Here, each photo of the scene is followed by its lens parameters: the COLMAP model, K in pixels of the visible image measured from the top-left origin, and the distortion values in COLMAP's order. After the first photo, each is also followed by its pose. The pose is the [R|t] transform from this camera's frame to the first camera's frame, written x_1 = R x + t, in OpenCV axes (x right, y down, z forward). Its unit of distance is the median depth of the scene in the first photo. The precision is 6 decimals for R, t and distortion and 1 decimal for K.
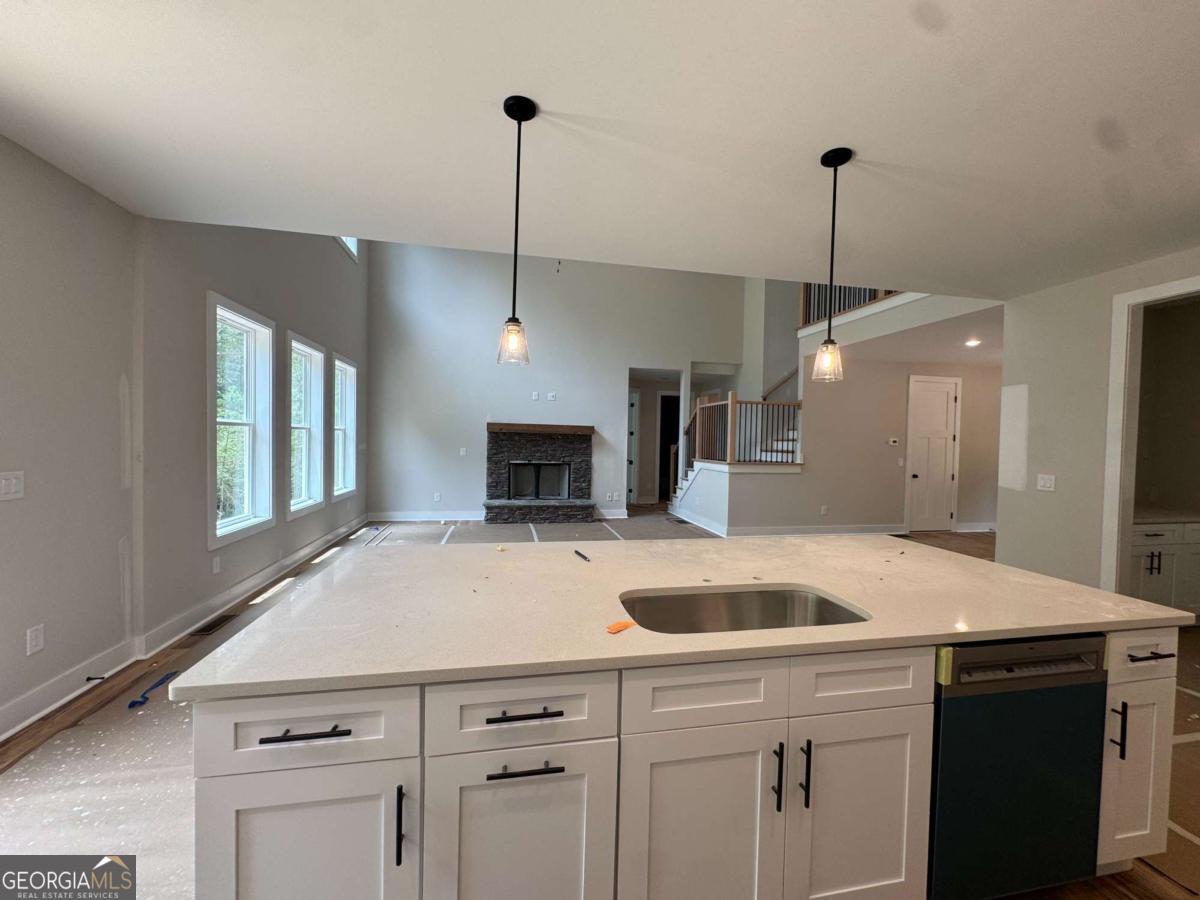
lens RADIAL K [[478.9, 0, 600.0], [0, 478.9, 450.0], [0, 0, 1]] dist [-0.002492, -0.000217]
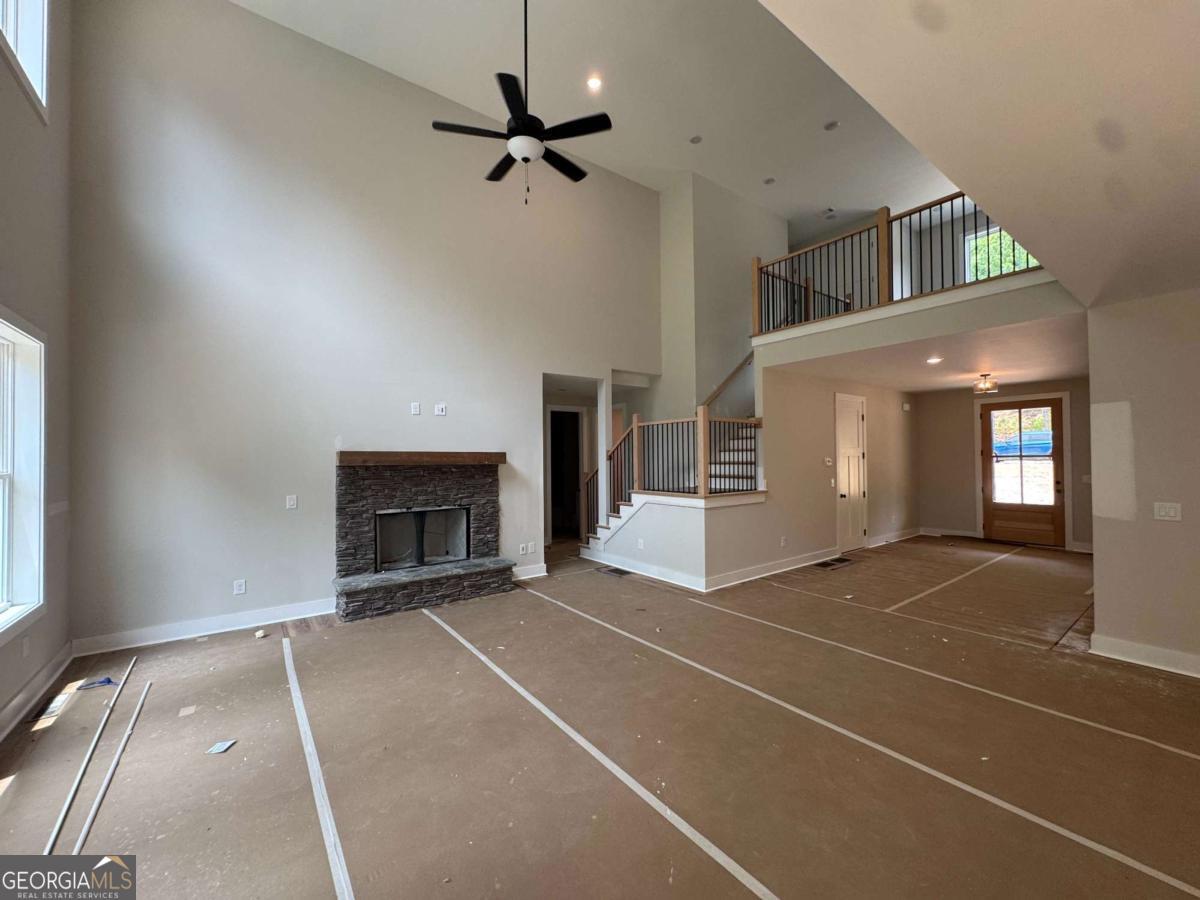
lens RADIAL K [[478.9, 0, 600.0], [0, 478.9, 450.0], [0, 0, 1]] dist [-0.002492, -0.000217]
pose [[0.903399, -0.022082, 0.428233, -0.191860], [0.037414, 0.998924, -0.027420, -0.029142], [-0.427166, 0.040793, 0.903252, 0.304622]]
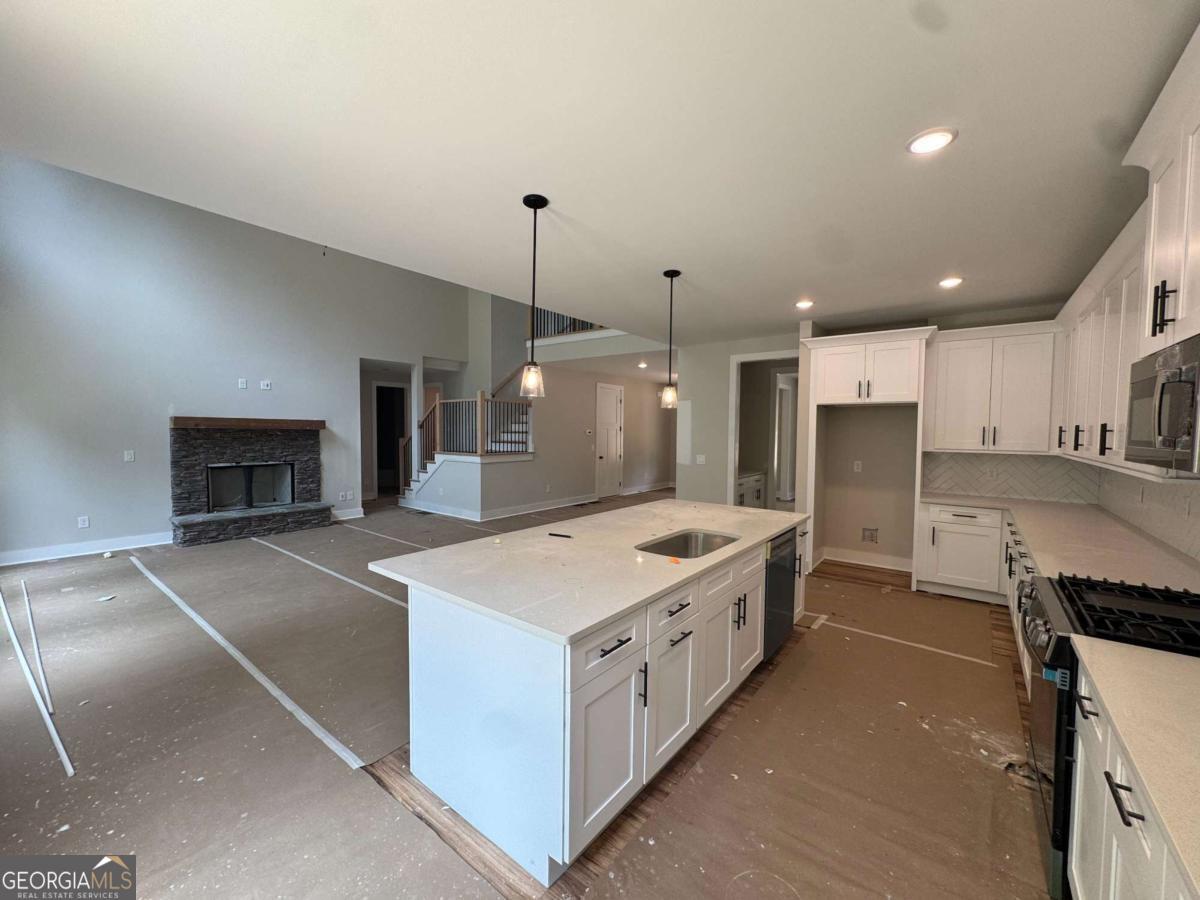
lens RADIAL K [[478.9, 0, 600.0], [0, 478.9, 450.0], [0, 0, 1]] dist [-0.002492, -0.000217]
pose [[0.758072, -0.041484, 0.650850, -0.212320], [0.020469, 0.998997, 0.039832, -0.019530], [-0.651850, -0.016873, 0.758160, -0.027098]]
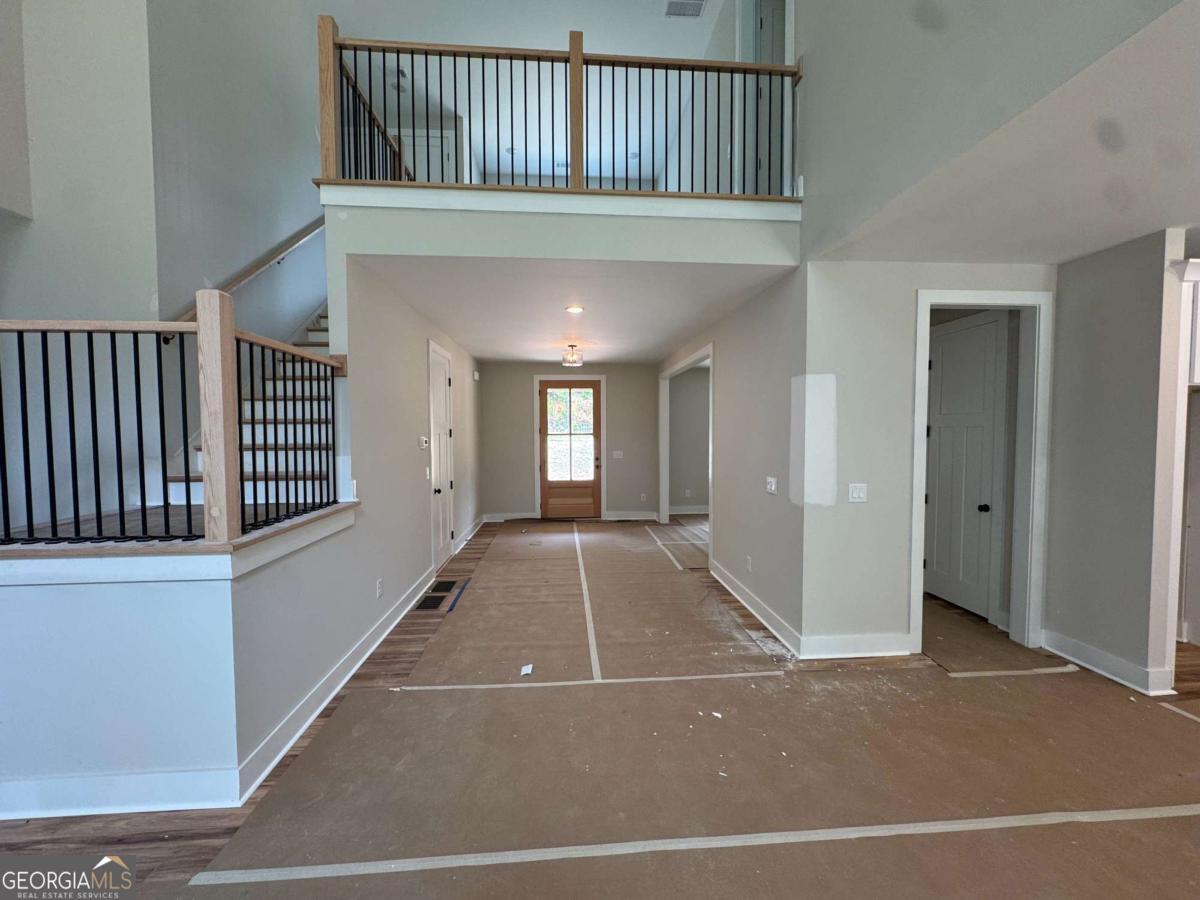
lens RADIAL K [[478.9, 0, 600.0], [0, 478.9, 450.0], [0, 0, 1]] dist [-0.002492, -0.000217]
pose [[0.121634, -0.059112, 0.990813, 0.015851], [0.029287, 0.998004, 0.055945, -0.032832], [-0.992143, 0.022213, 0.123122, 0.639856]]
